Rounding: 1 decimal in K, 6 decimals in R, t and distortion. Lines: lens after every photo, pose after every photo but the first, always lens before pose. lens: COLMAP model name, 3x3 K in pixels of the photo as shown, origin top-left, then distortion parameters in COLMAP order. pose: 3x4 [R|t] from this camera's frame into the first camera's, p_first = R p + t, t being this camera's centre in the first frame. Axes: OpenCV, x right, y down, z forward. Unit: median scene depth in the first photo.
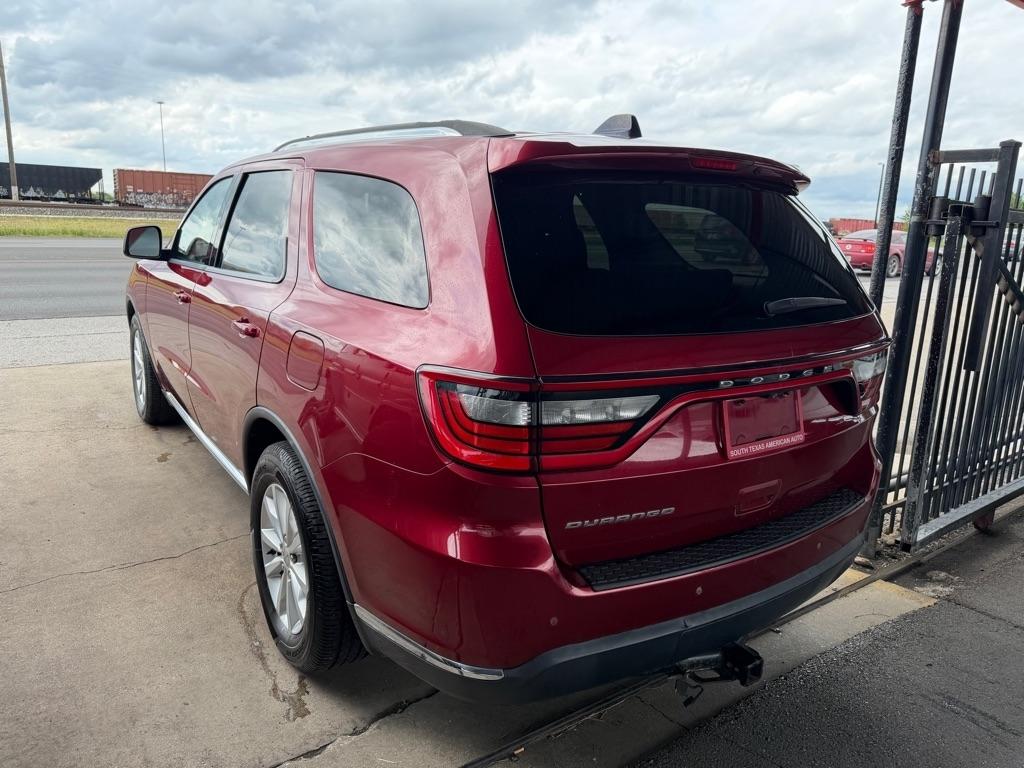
lens RADIAL K [[727.3, 0, 522.0], [0, 727.3, 385.4], [0, 0, 1]] dist [0.014558, -0.021223]
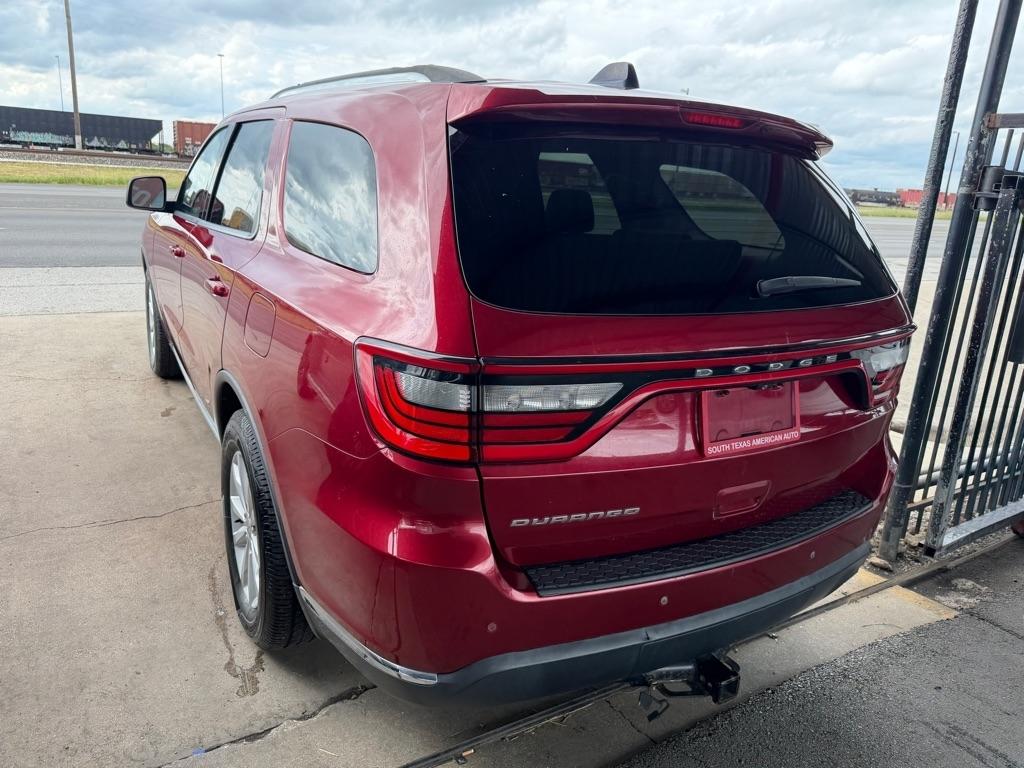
lens RADIAL K [[727.3, 0, 514.6], [0, 727.3, 378.8], [0, 0, 1]] dist [0.014558, -0.021223]
pose [[0.996484, 0.045843, -0.070135, 0.082227], [-0.042910, 0.998163, 0.042778, -0.016144], [0.071967, -0.039618, 0.996620, 0.077351]]
